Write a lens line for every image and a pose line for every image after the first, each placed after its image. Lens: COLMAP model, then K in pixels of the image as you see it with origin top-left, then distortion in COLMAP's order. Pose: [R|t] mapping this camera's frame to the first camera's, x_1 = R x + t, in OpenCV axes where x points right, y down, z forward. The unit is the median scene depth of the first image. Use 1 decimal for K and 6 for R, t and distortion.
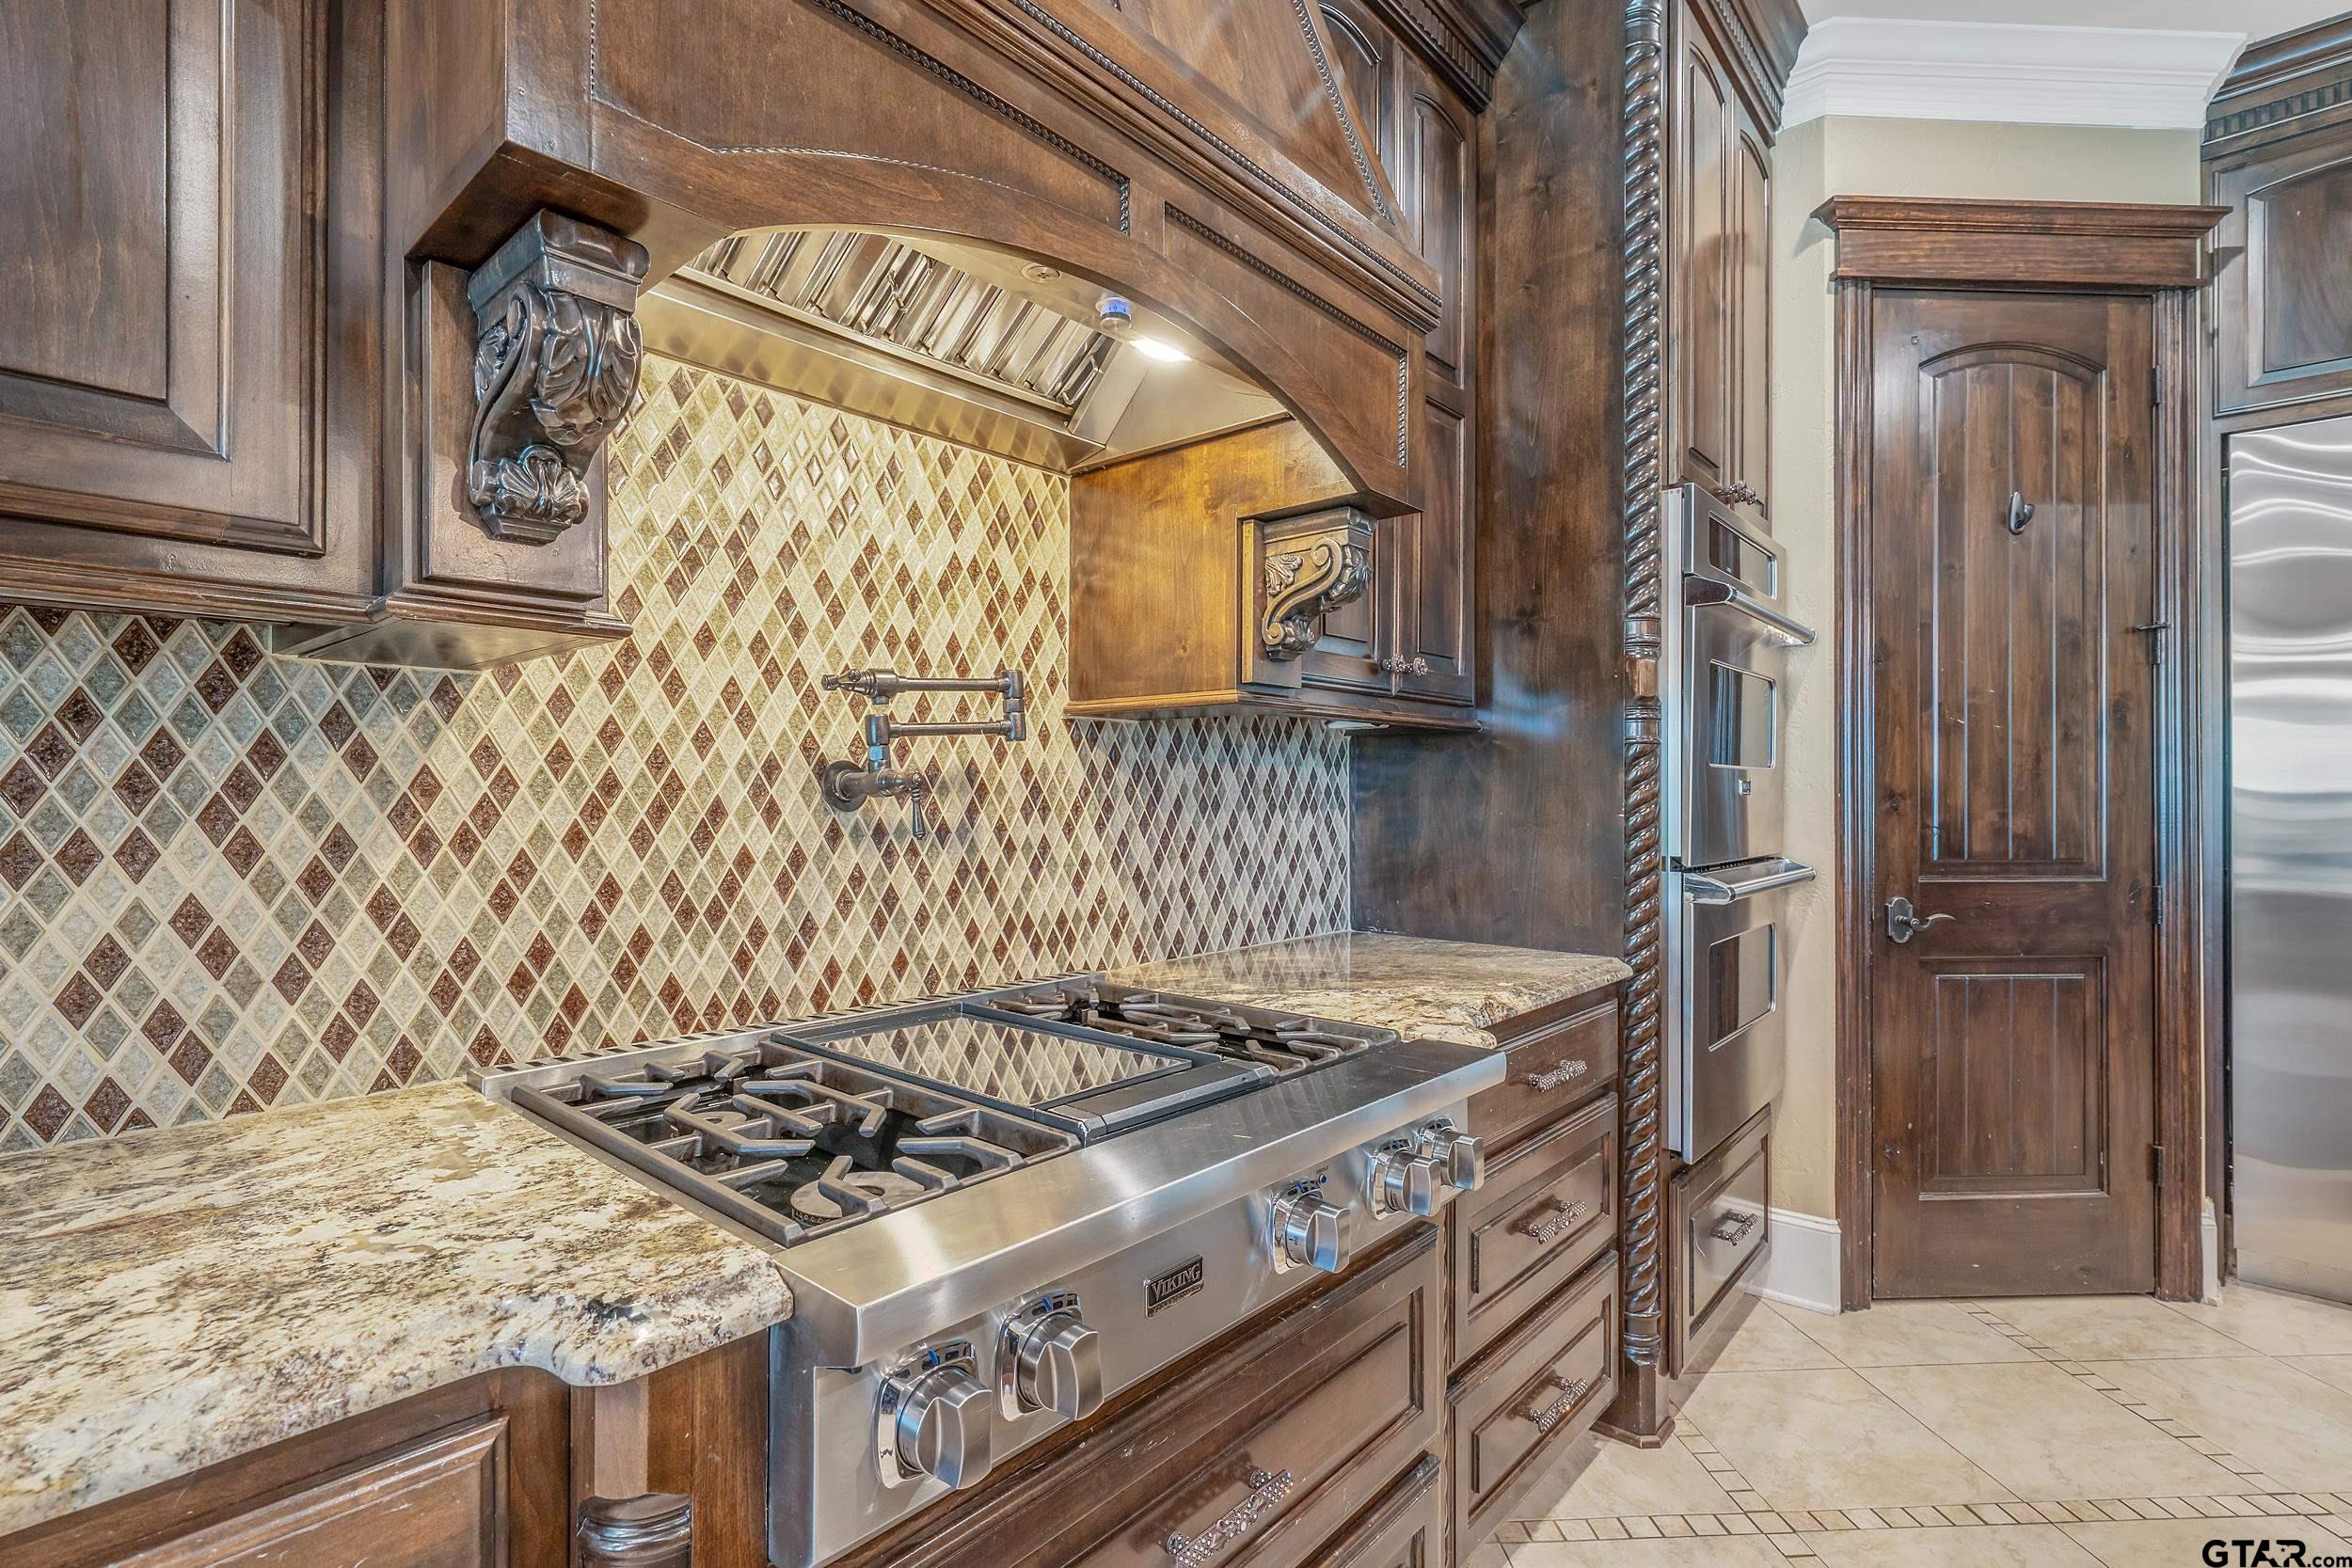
lens RADIAL K [[1023.0, 0, 1113.9], [0, 1023.0, 791.9], [0, 0, 1]] dist [-0.000415, 0.000132]
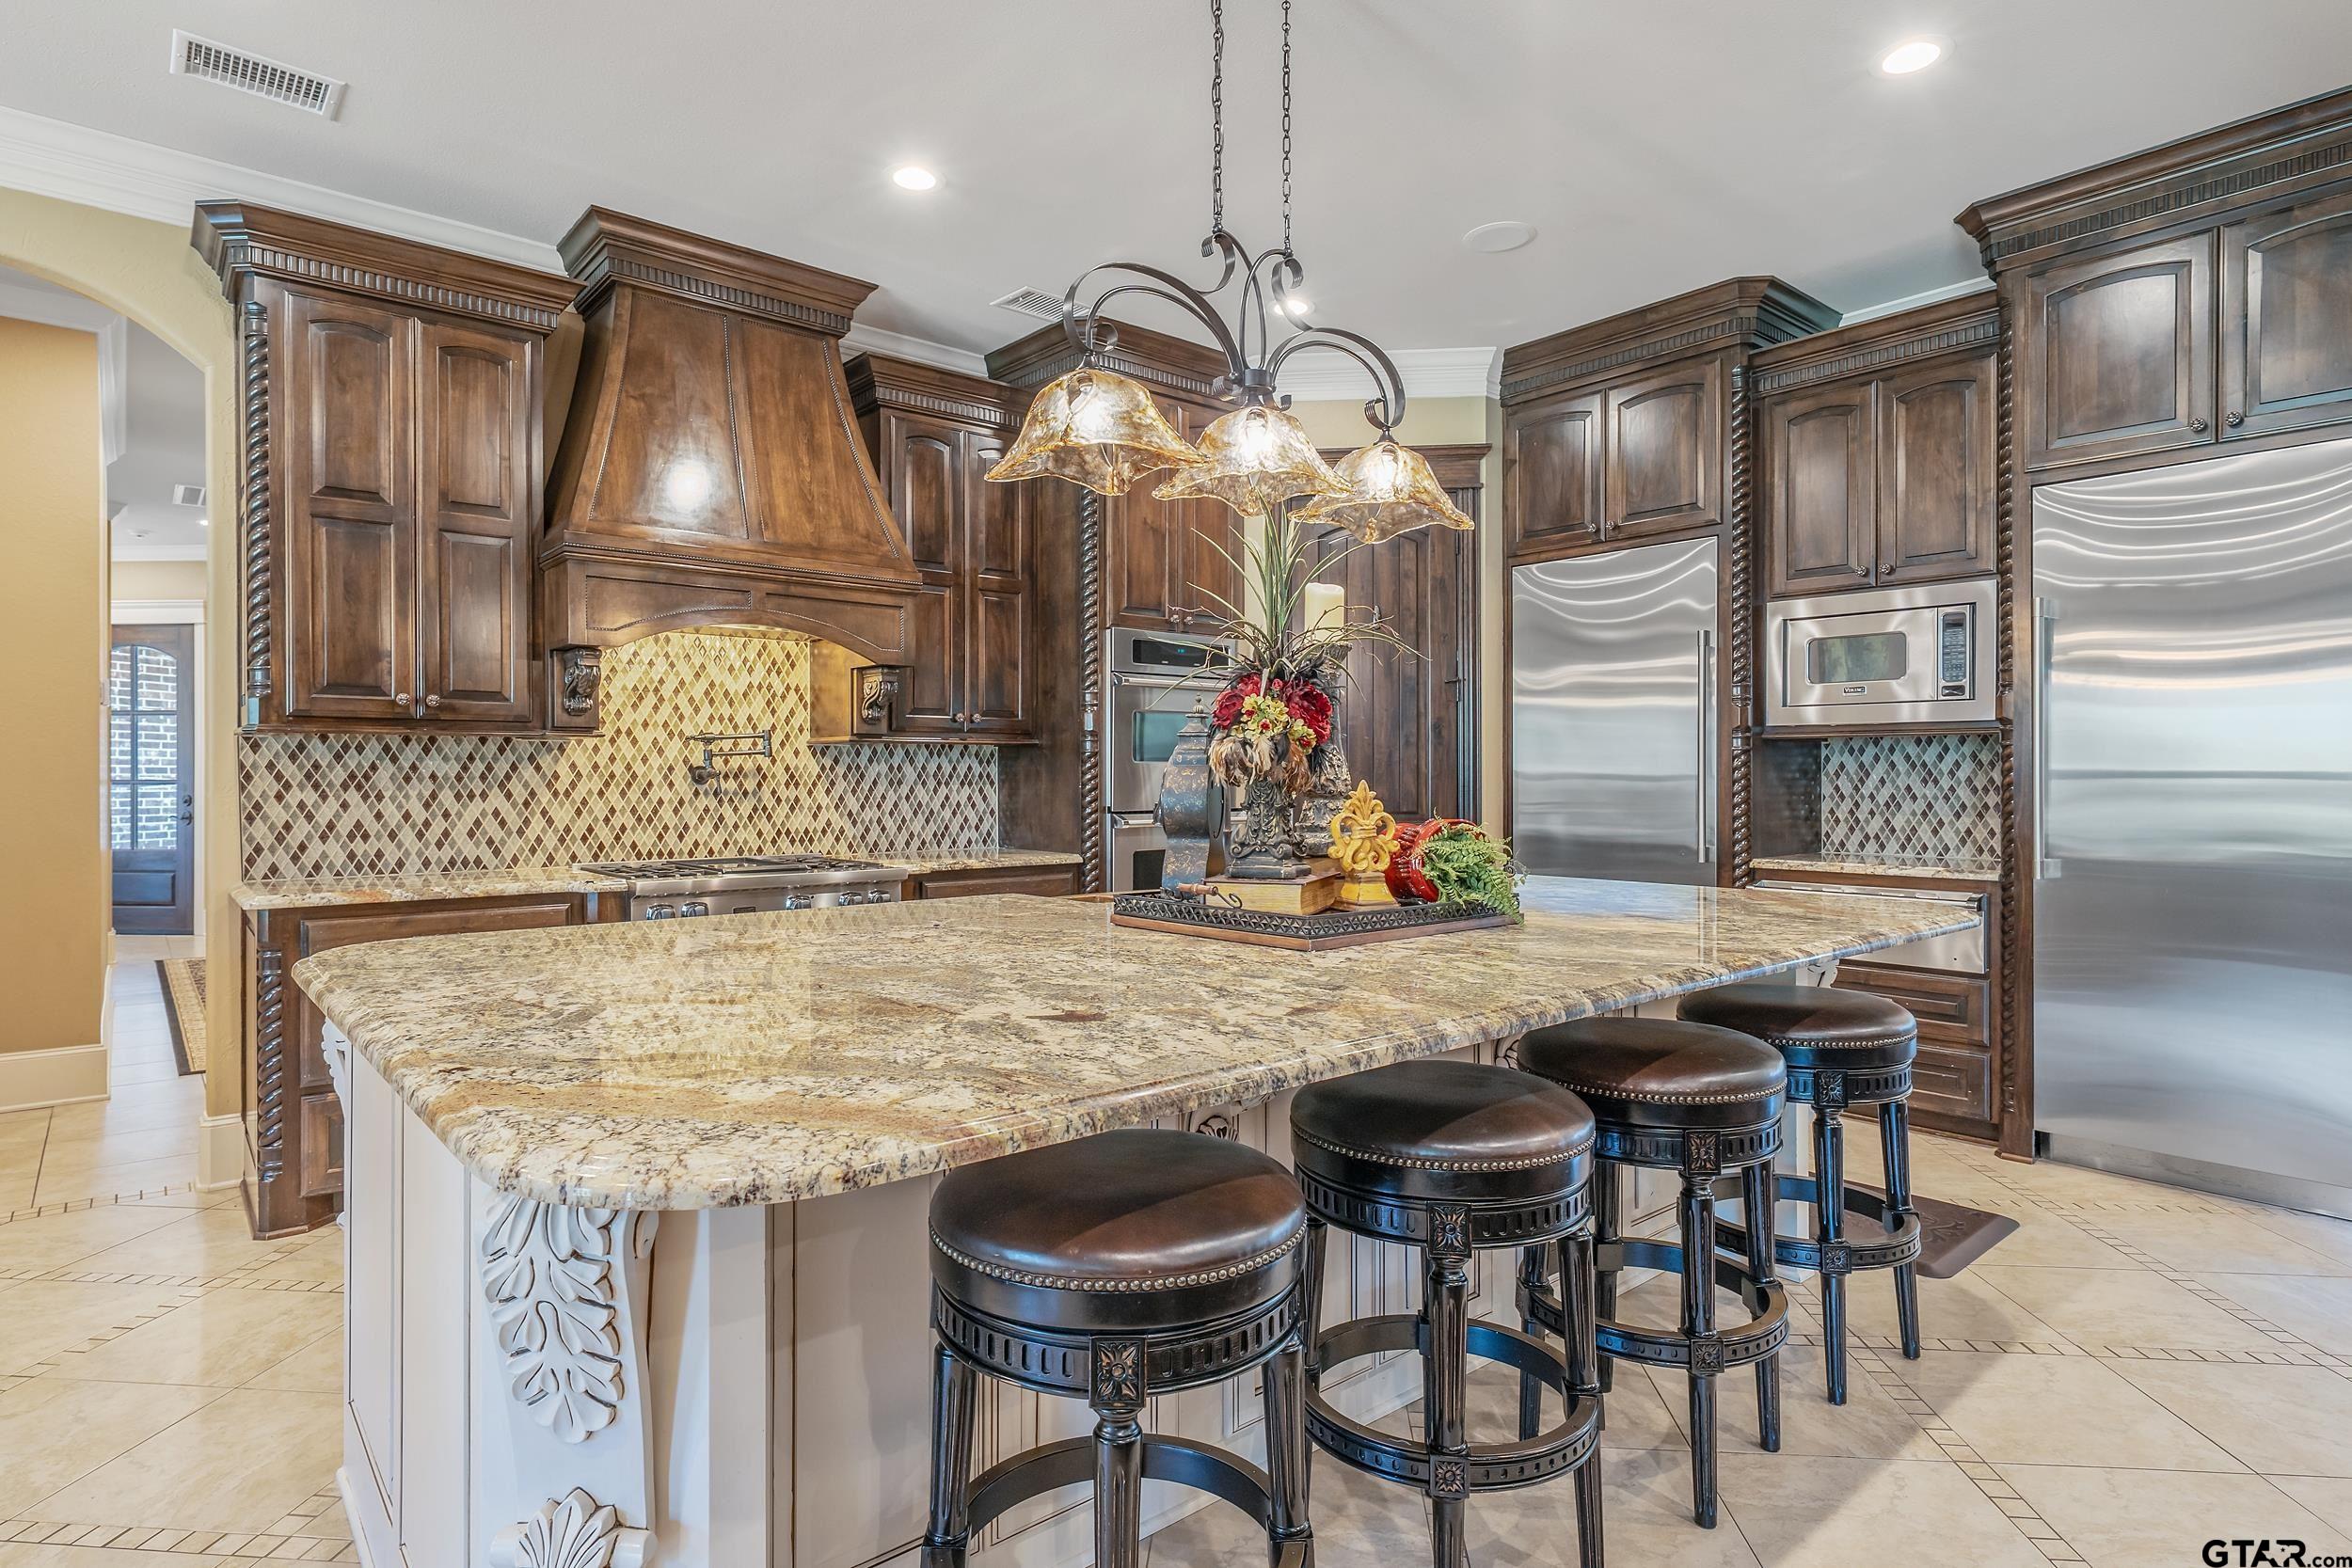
lens RADIAL K [[1179.8, 0, 1123.4], [0, 1179.8, 785.8], [0, 0, 1]] dist [0.004603, 0.000524]
pose [[0.989081, -0.002028, -0.147359, 1.231936], [0.003755, 0.999928, 0.011441, -0.008644], [0.147325, -0.011869, 0.989017, -1.811048]]
